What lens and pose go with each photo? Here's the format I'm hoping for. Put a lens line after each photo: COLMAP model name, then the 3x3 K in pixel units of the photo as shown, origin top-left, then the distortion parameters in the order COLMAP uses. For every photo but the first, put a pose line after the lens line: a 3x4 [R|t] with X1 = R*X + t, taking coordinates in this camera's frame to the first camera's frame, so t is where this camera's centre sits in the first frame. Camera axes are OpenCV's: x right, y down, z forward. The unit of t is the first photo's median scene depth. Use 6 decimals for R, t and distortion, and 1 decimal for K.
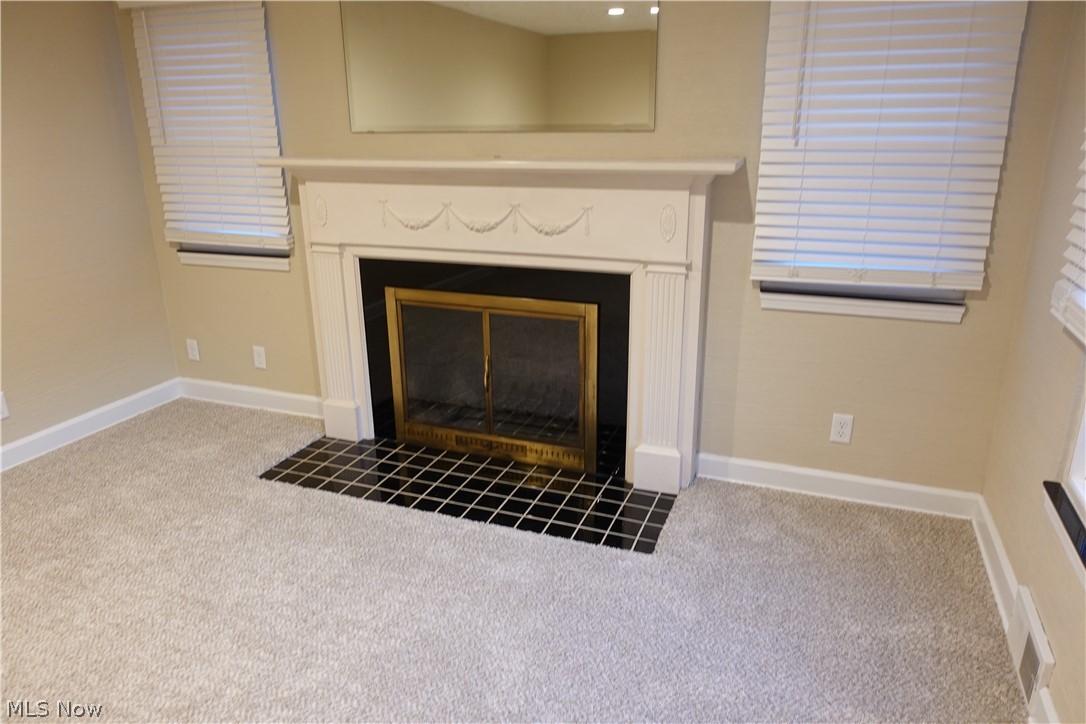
lens RADIAL K [[737.9, 0, 554.6], [0, 737.9, 364.4], [0, 0, 1]] dist [-0.001133, 0.001703]
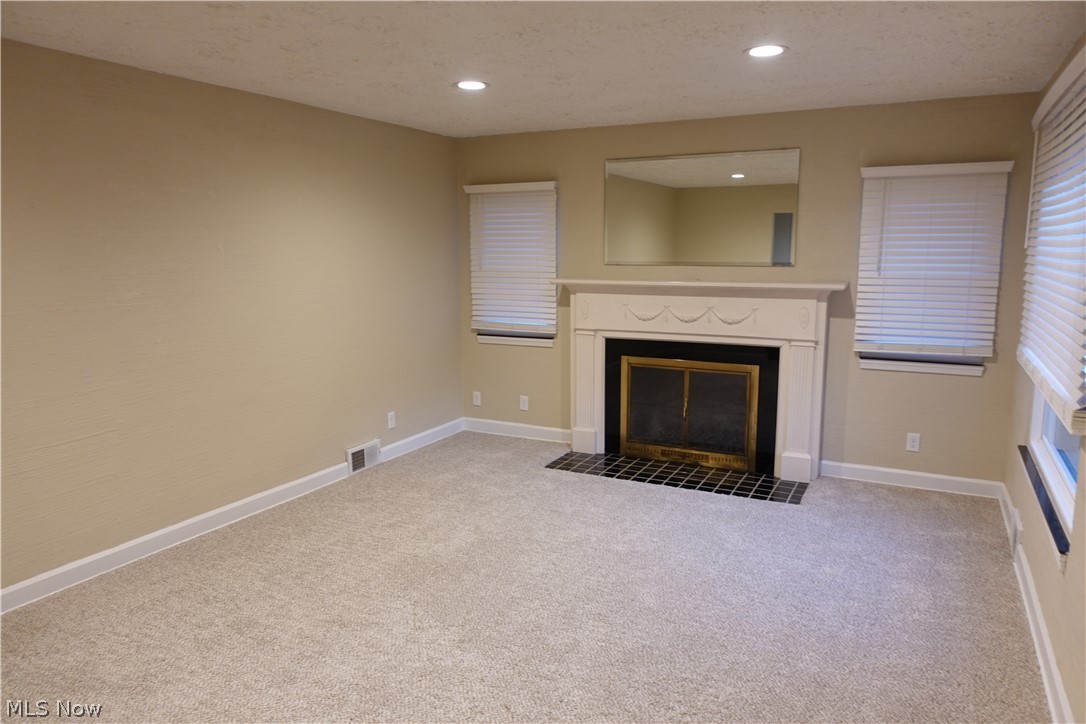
lens RADIAL K [[737.9, 0, 554.6], [0, 737.9, 364.4], [0, 0, 1]] dist [-0.001133, 0.001703]
pose [[0.994380, 0.022195, -0.103522, -0.229242], [-0.038207, 0.987119, -0.155358, 0.193587], [0.098740, 0.158440, 0.982419, -0.691364]]
